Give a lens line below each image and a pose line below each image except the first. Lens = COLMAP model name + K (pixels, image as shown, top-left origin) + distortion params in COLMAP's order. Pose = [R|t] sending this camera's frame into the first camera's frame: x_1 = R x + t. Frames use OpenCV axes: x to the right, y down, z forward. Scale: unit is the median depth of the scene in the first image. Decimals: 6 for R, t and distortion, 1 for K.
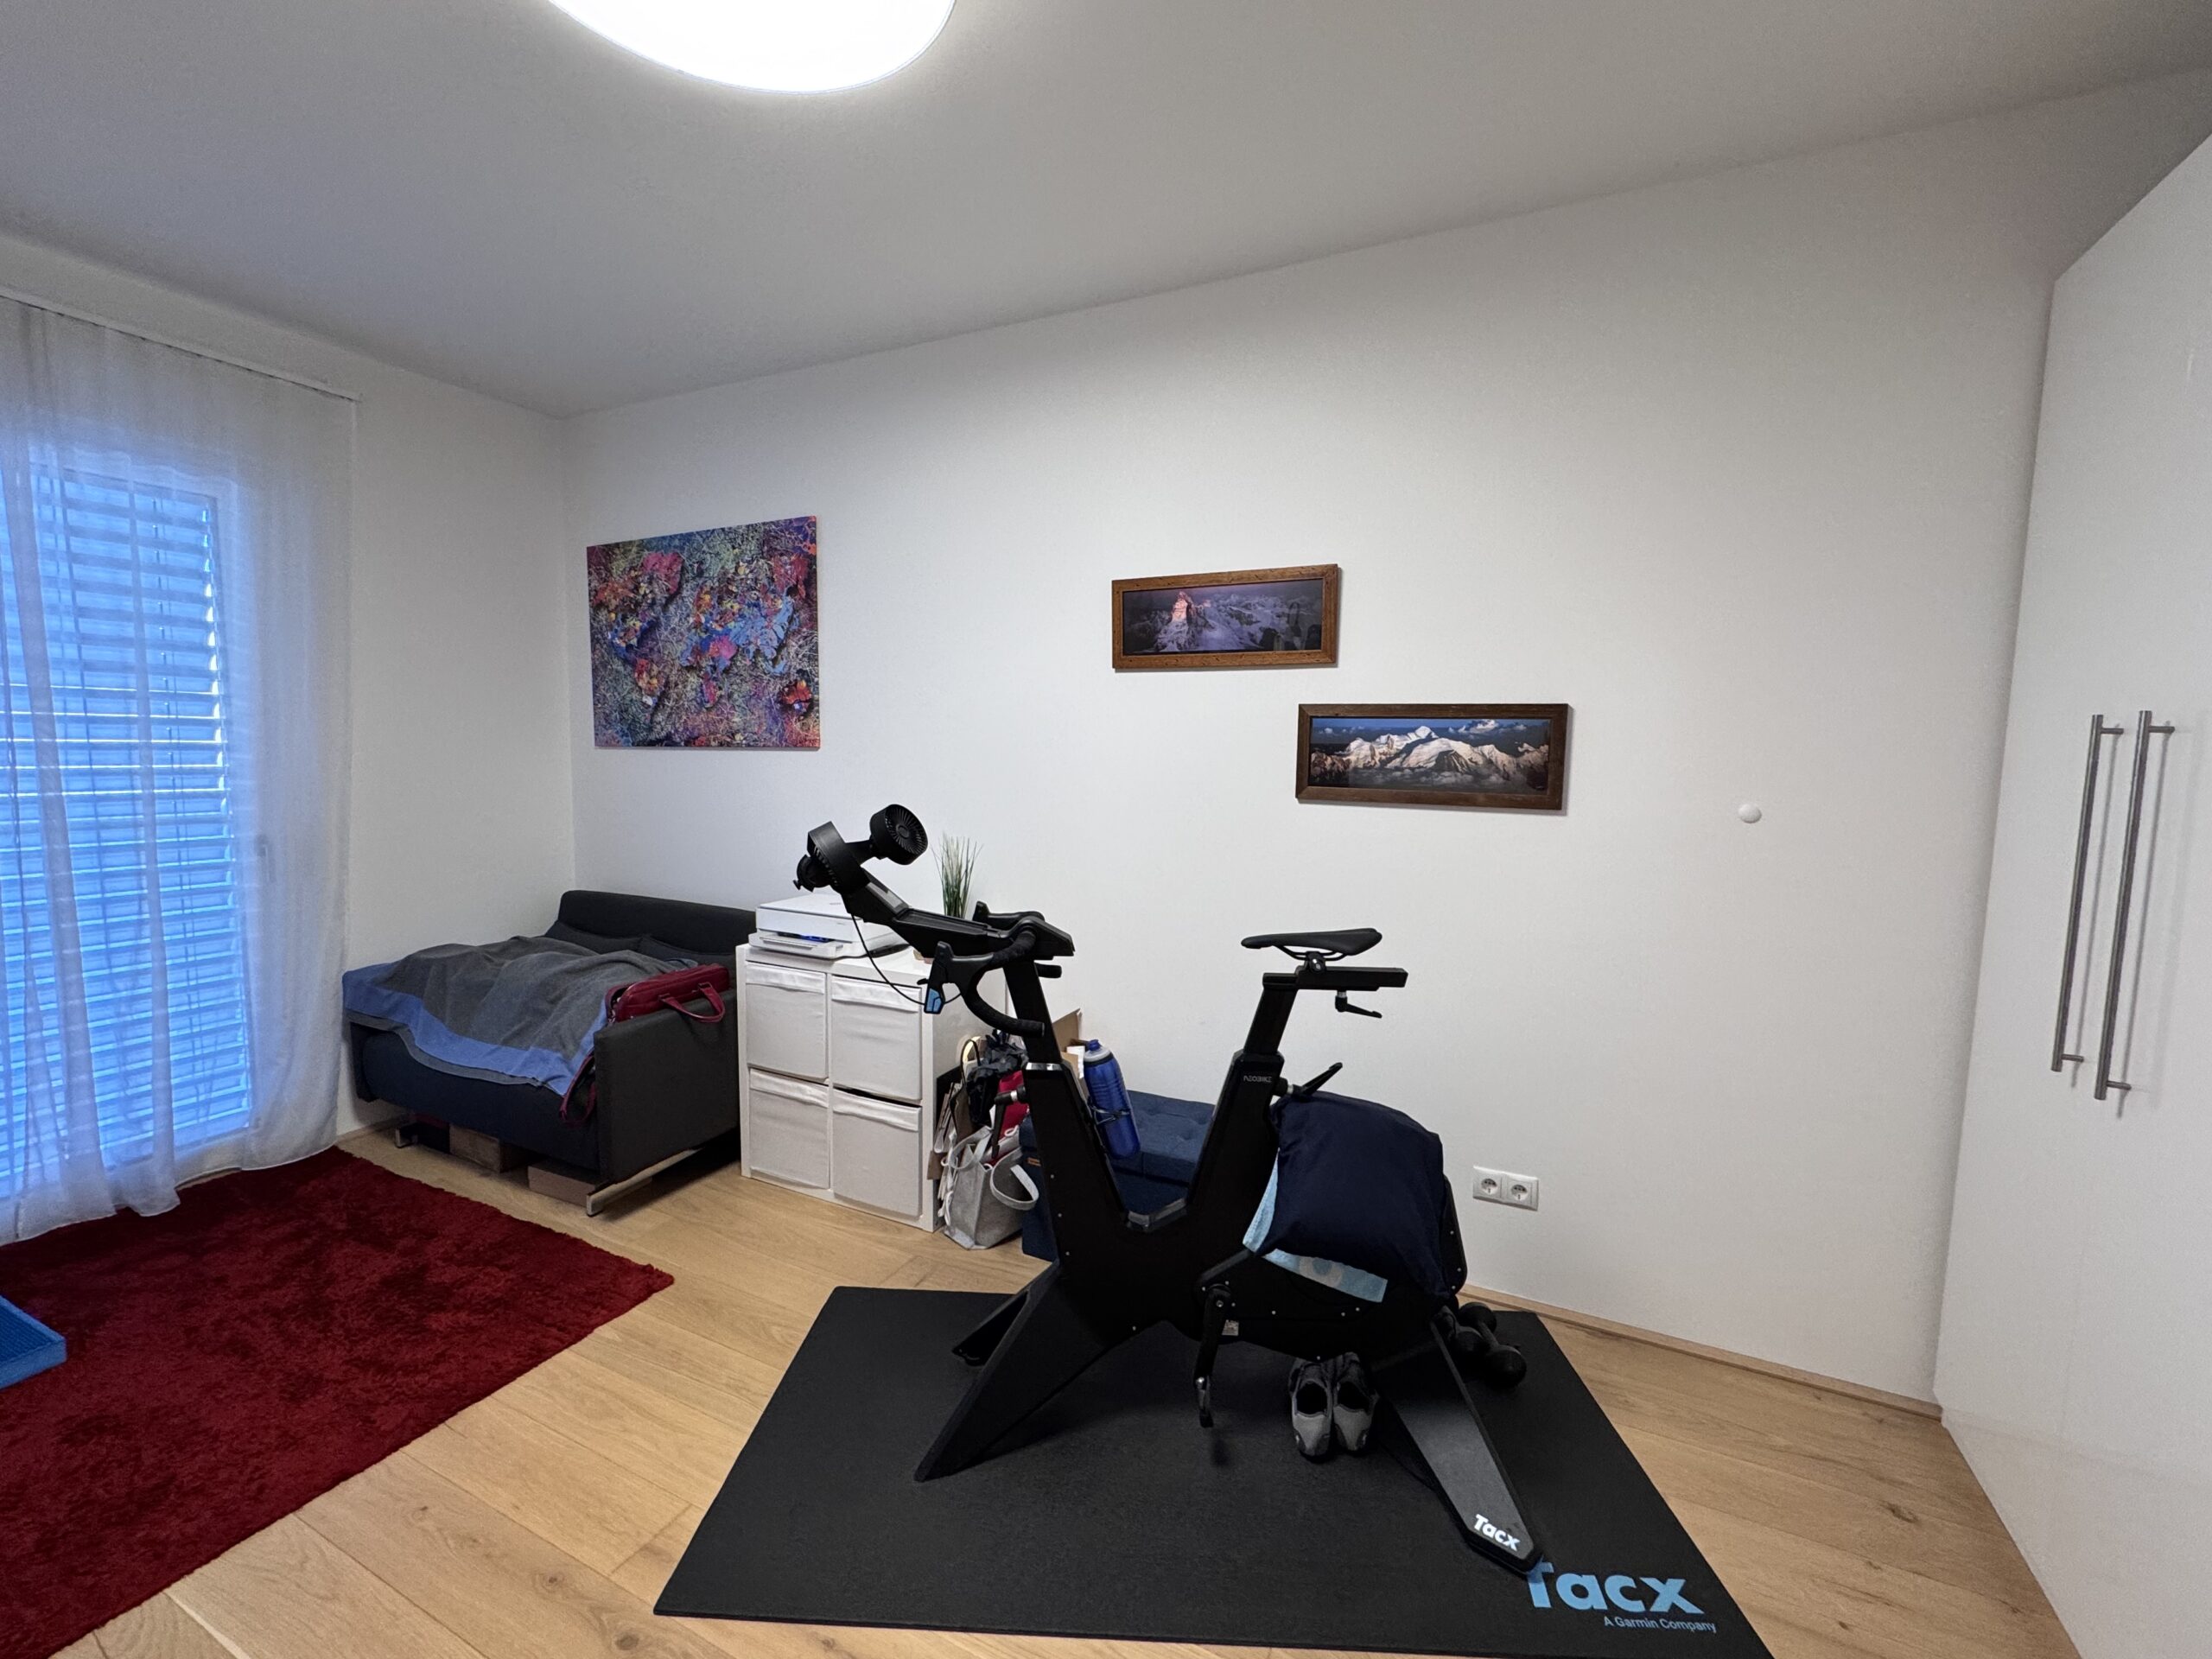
lens RADIAL K [[912.4, 0, 1105.6], [0, 912.4, 832.0], [0, 0, 1]] dist [-0.000361, -0.000087]
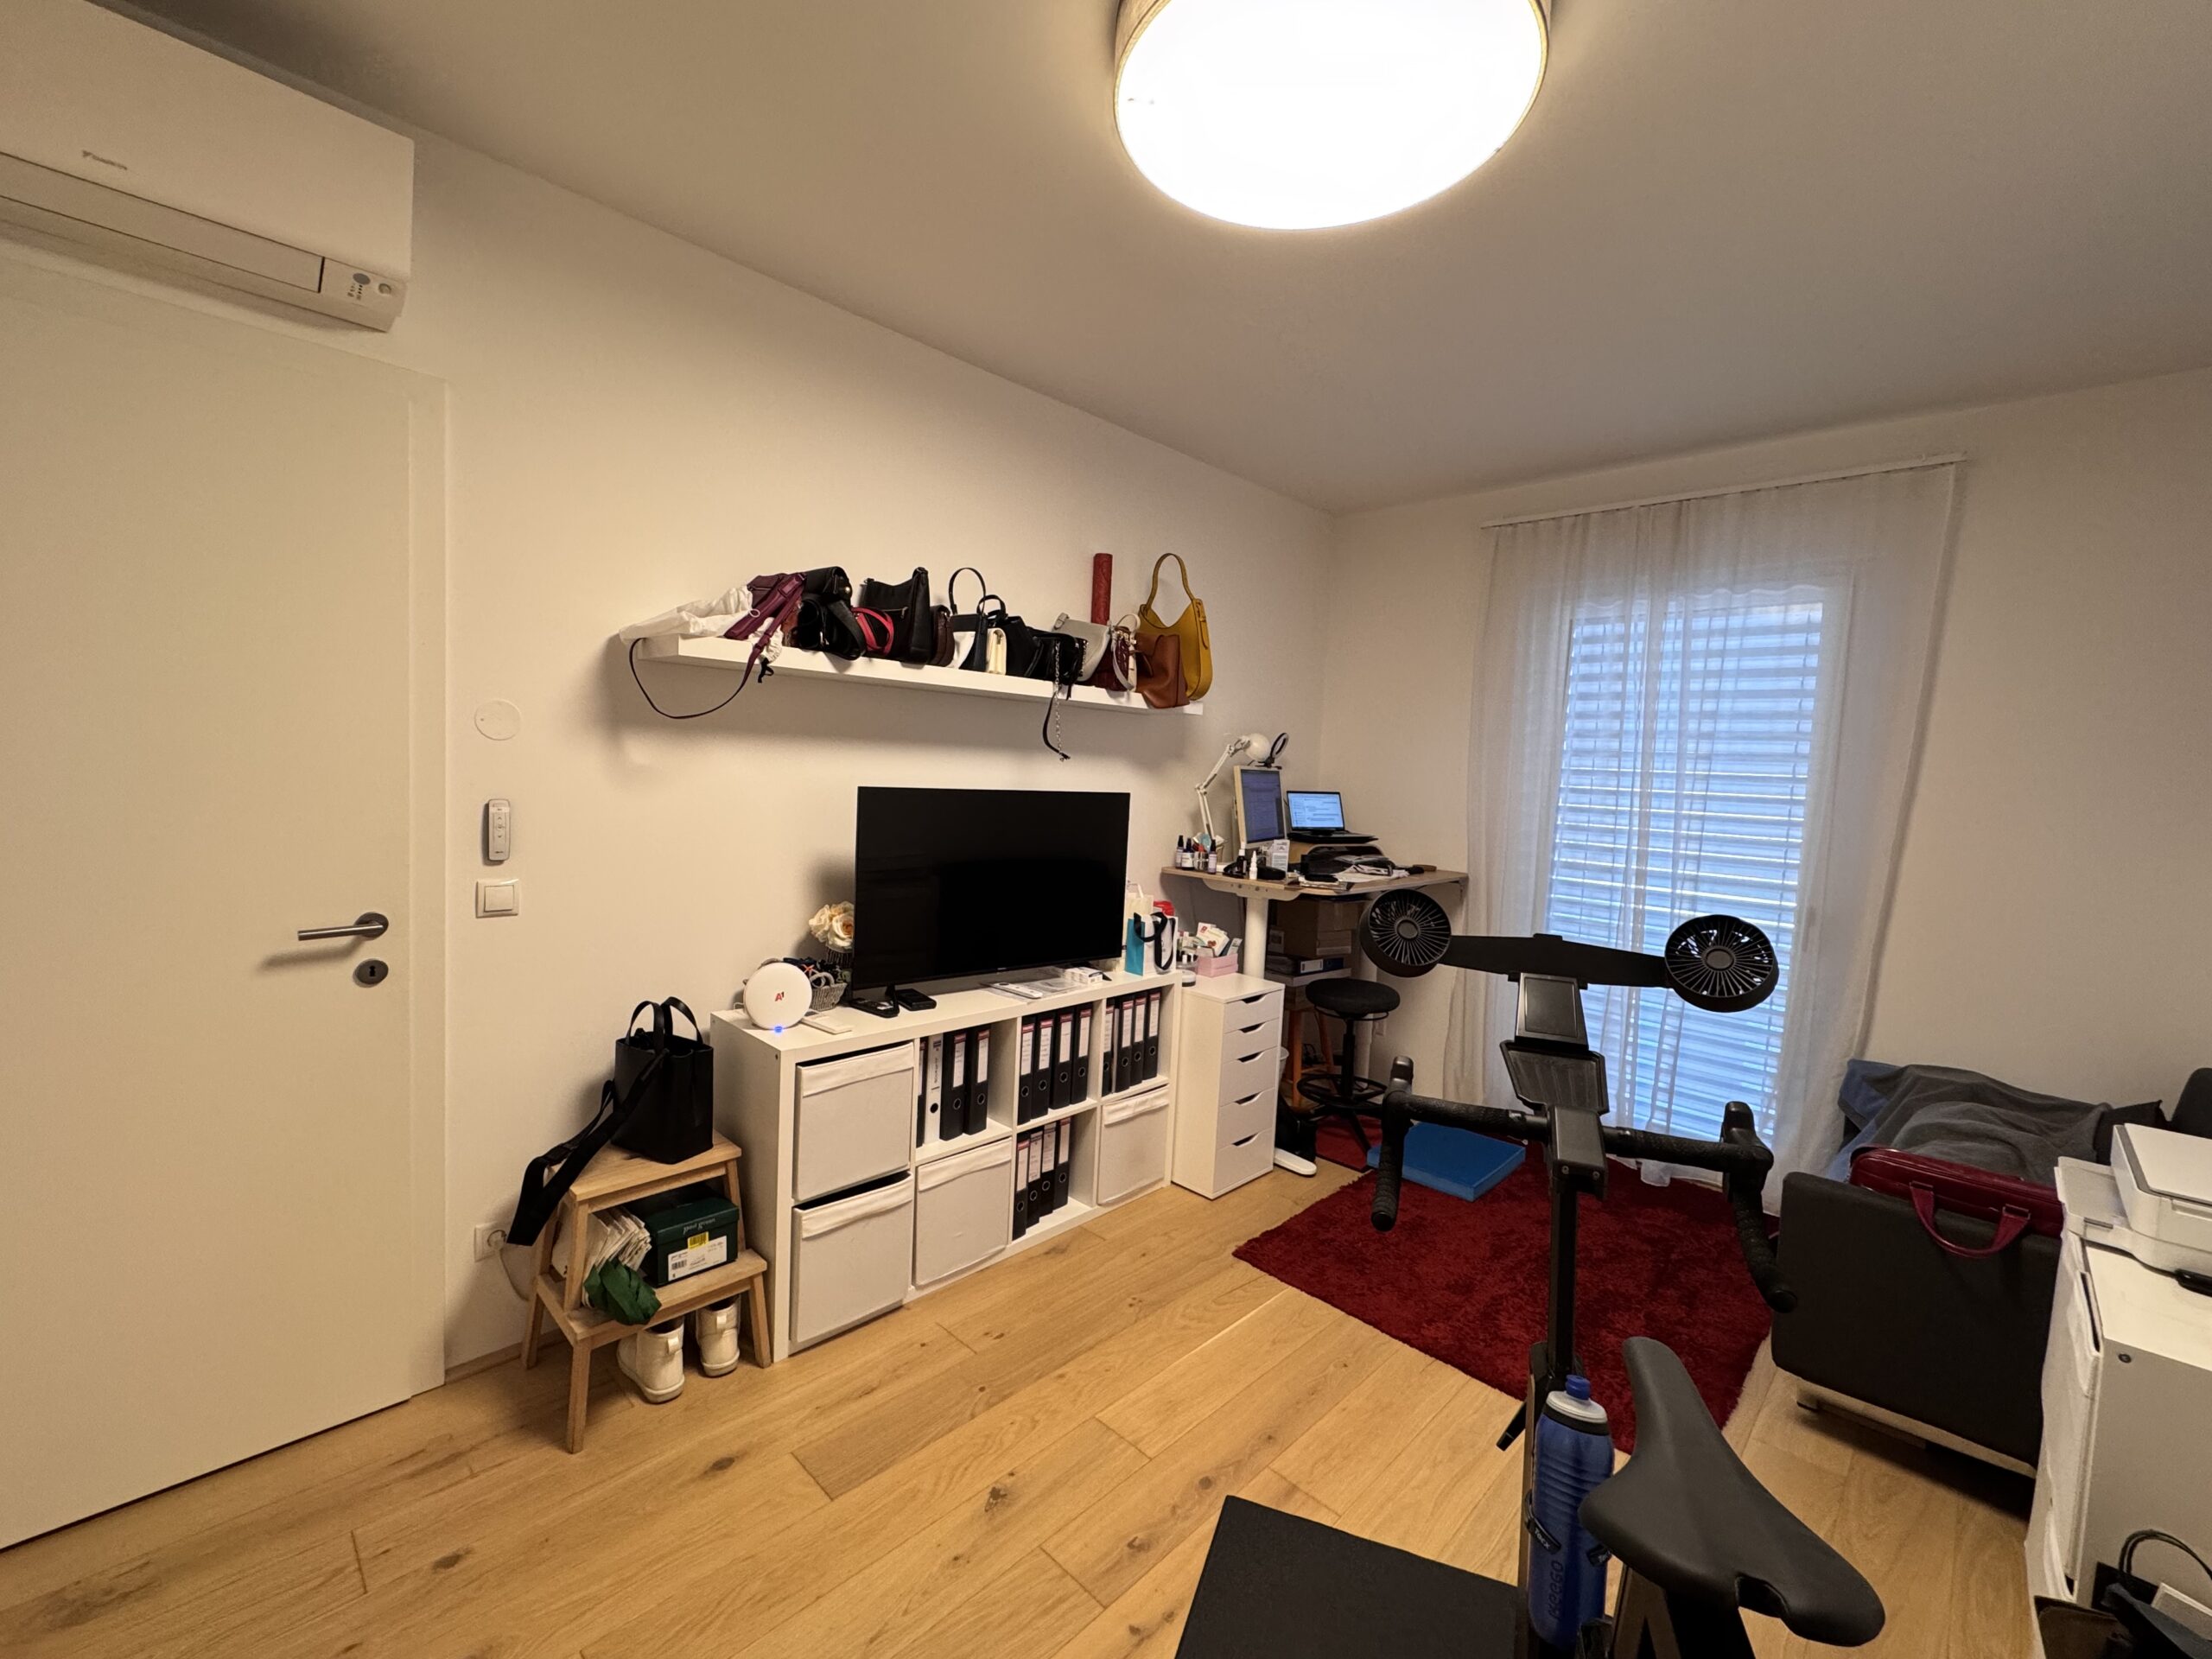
lens RADIAL K [[912.4, 0, 1102.6], [0, 912.4, 834.1], [0, 0, 1]] dist [-0.000361, -0.000087]
pose [[-0.308660, 0.036103, -0.950487, 0.429637], [-0.145277, 0.985766, 0.084620, -0.063856], [0.940013, 0.164203, -0.299021, 0.656389]]
